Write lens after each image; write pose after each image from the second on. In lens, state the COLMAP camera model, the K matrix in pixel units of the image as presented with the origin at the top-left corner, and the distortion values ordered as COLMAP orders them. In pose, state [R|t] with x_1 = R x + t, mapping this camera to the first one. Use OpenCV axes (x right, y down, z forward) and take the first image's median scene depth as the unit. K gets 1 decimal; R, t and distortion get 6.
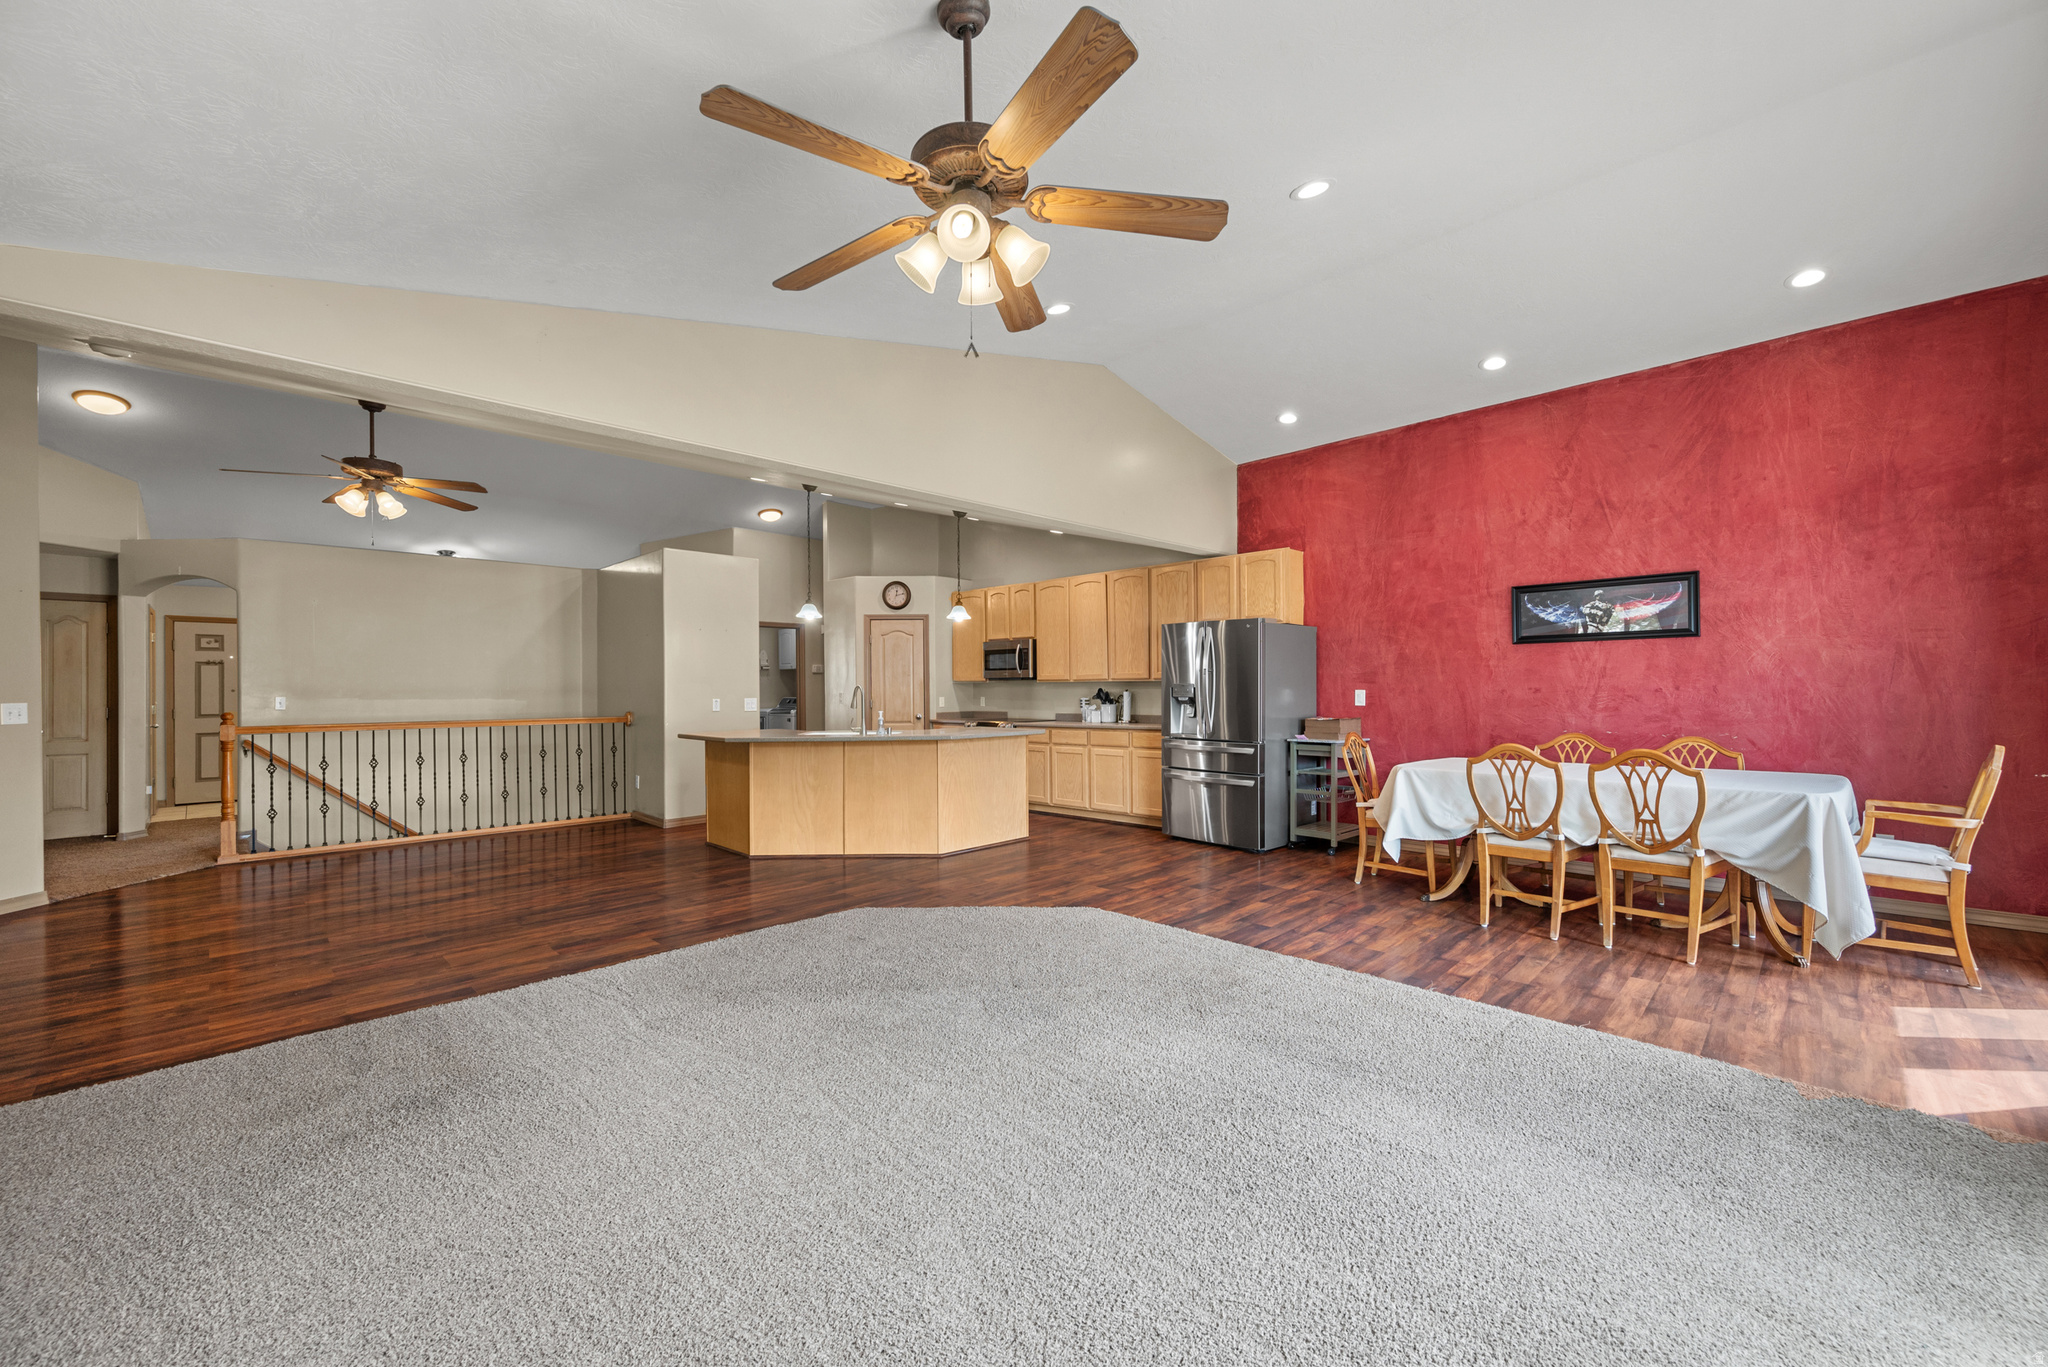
lens RADIAL K [[797.9, 0, 1030.1], [0, 797.9, 683.9], [0, 0, 1]] dist [-0.001924, -0.000062]
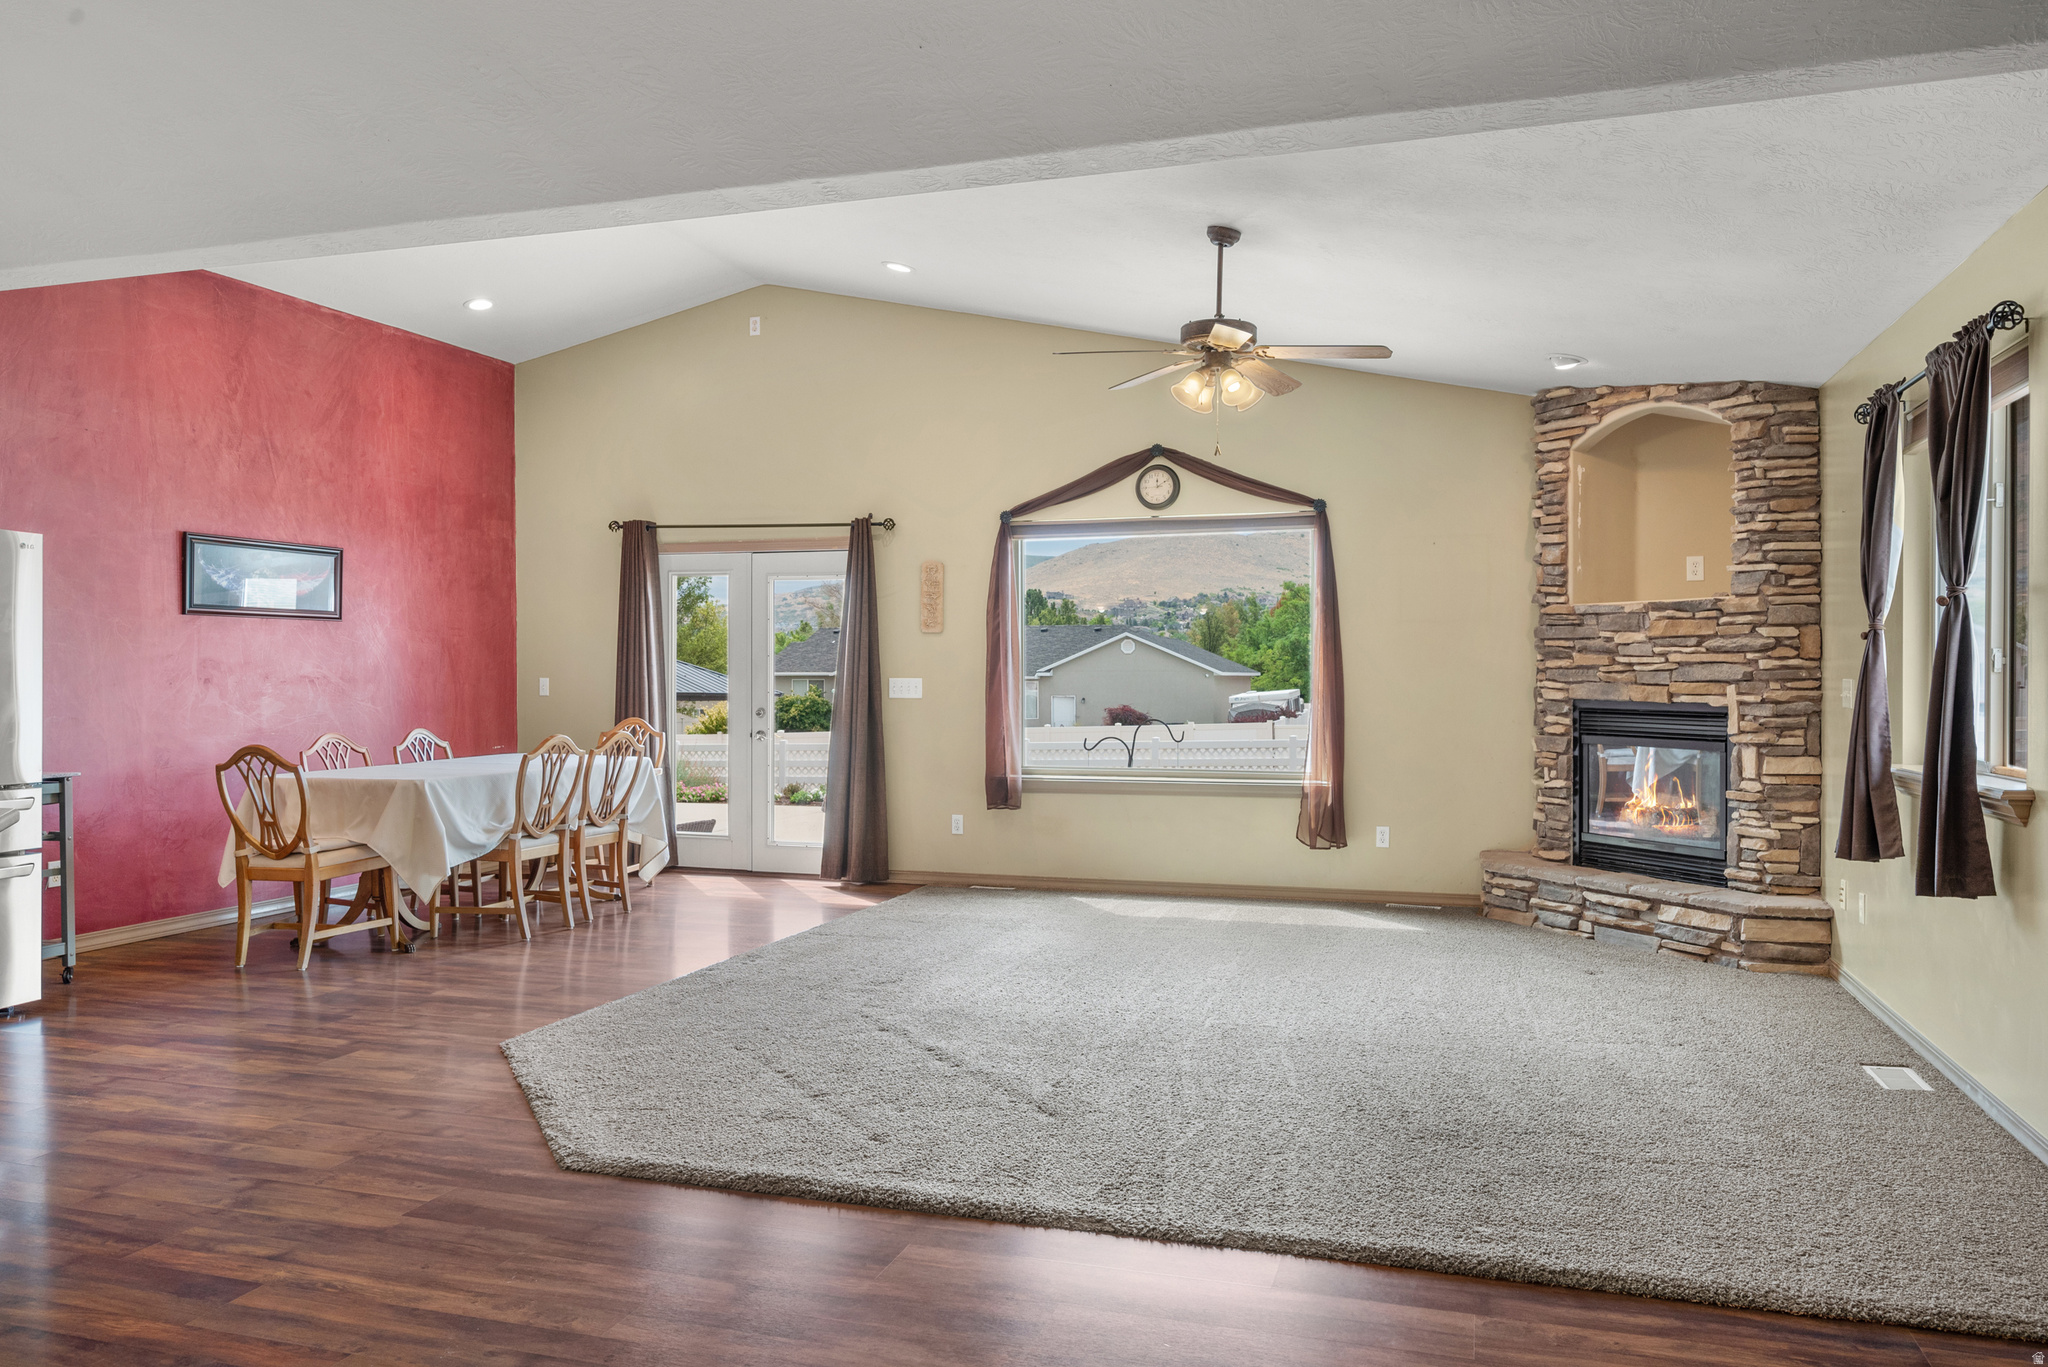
lens RADIAL K [[1465.8, 0, 1027.7], [0, 1465.8, 683.6], [0, 0, 1]] dist [-0.000211, 0.004733]
pose [[-0.461999, 0.001805, 0.886879, -0.895401], [-0.001596, 0.999995, -0.002867, 0.013336], [-0.886879, -0.002740, -0.461993, 0.970401]]
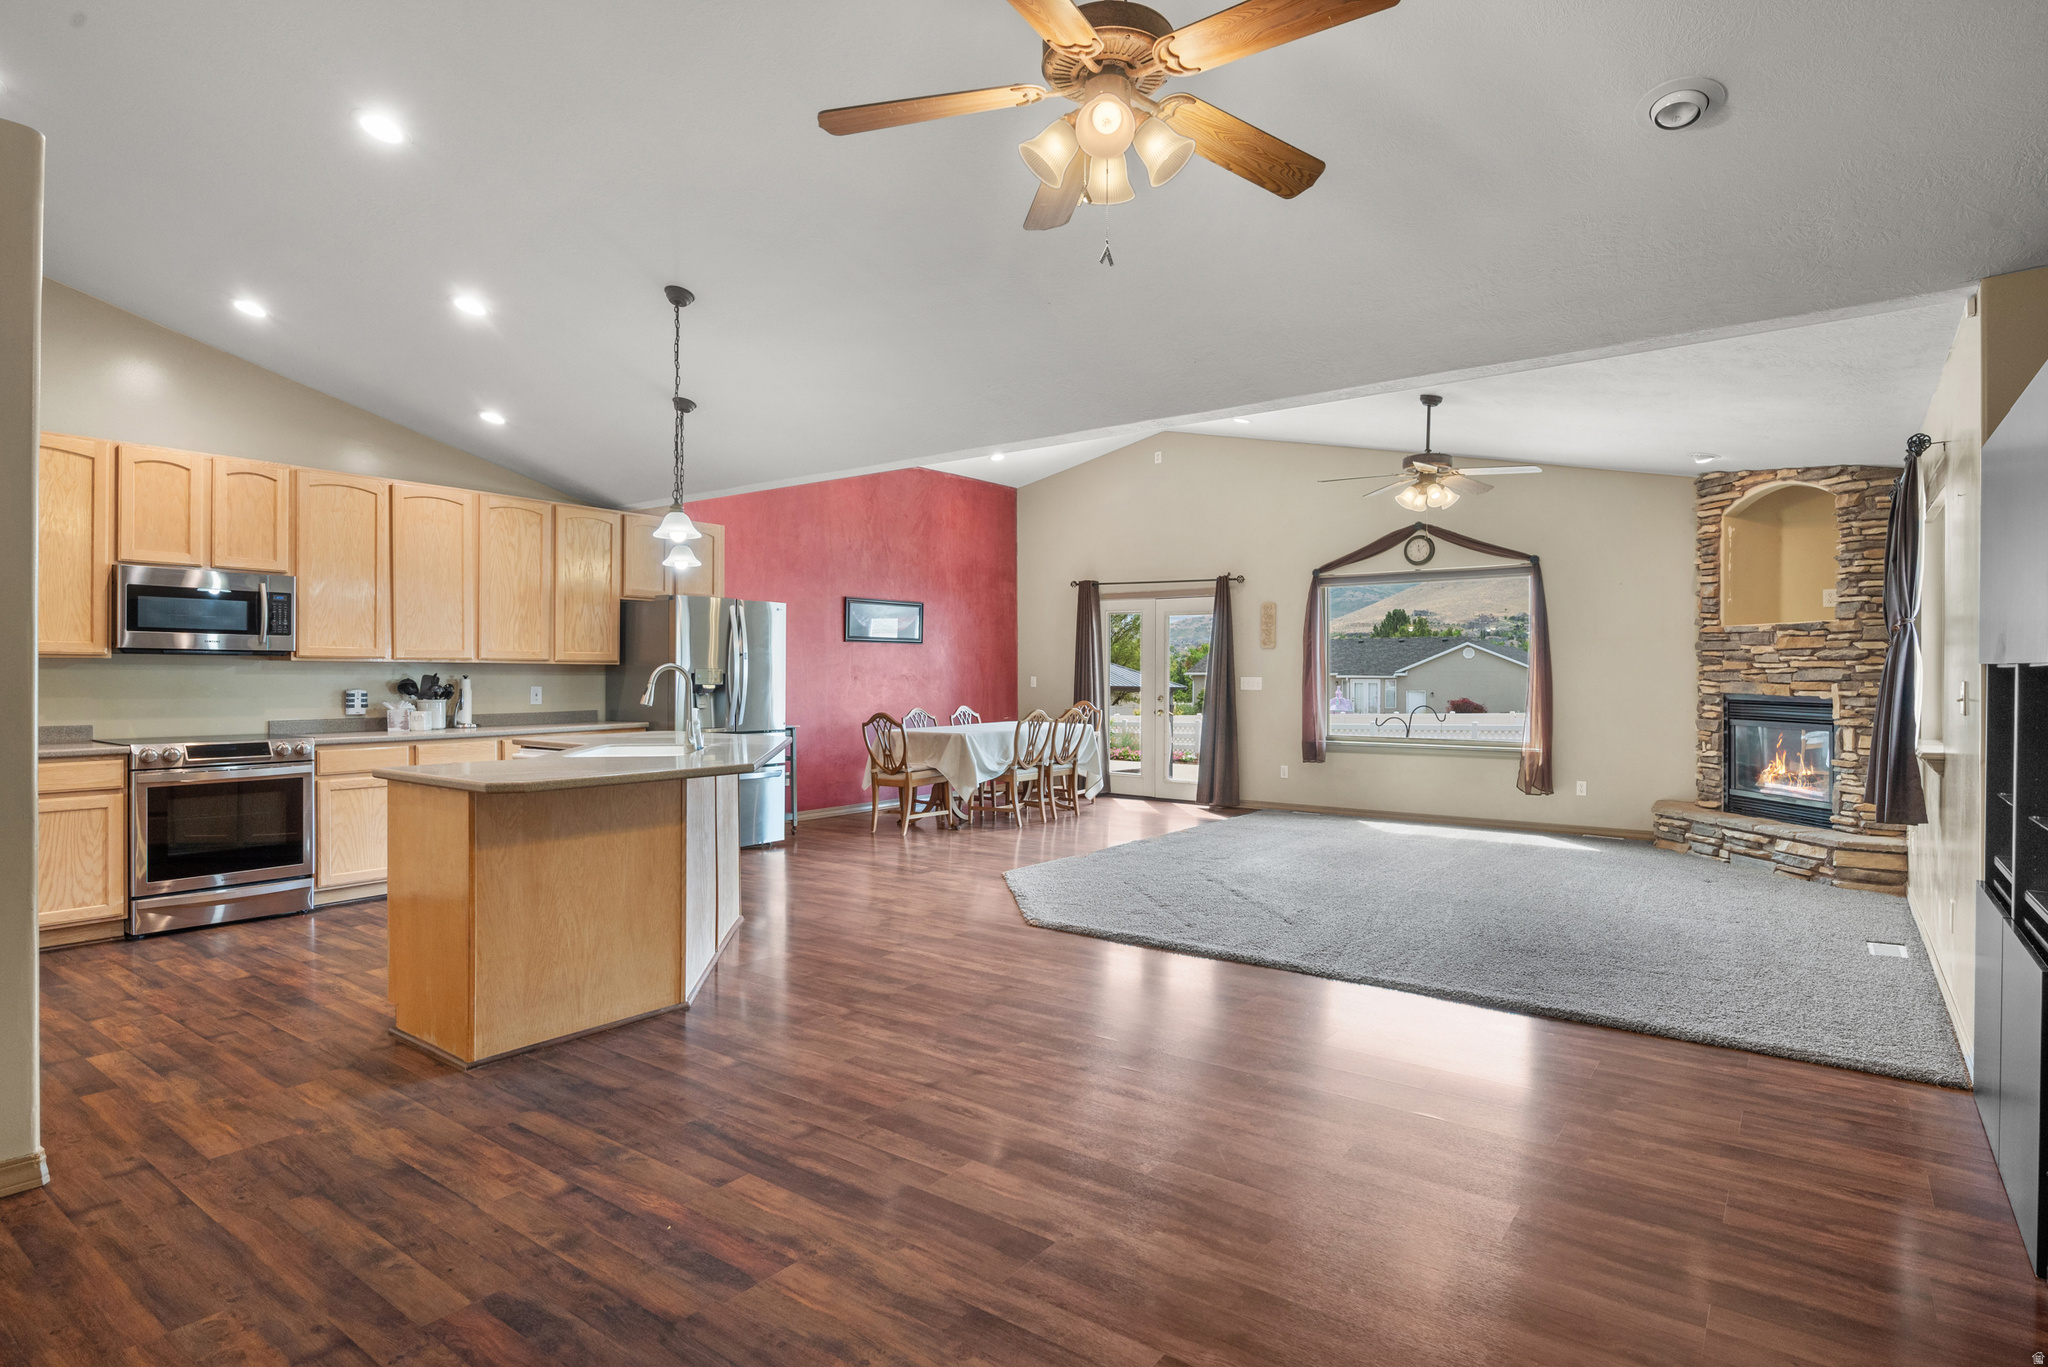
lens RADIAL K [[1070.7, 0, 1019.6], [0, 1070.7, 679.0], [0, 0, 1]] dist [-0.001227, 0.000240]
pose [[-0.137684, 0.002285, 0.990474, -1.166538], [-0.005726, 0.999979, -0.003103, 0.013916], [-0.990460, -0.006098, -0.137668, 0.991936]]
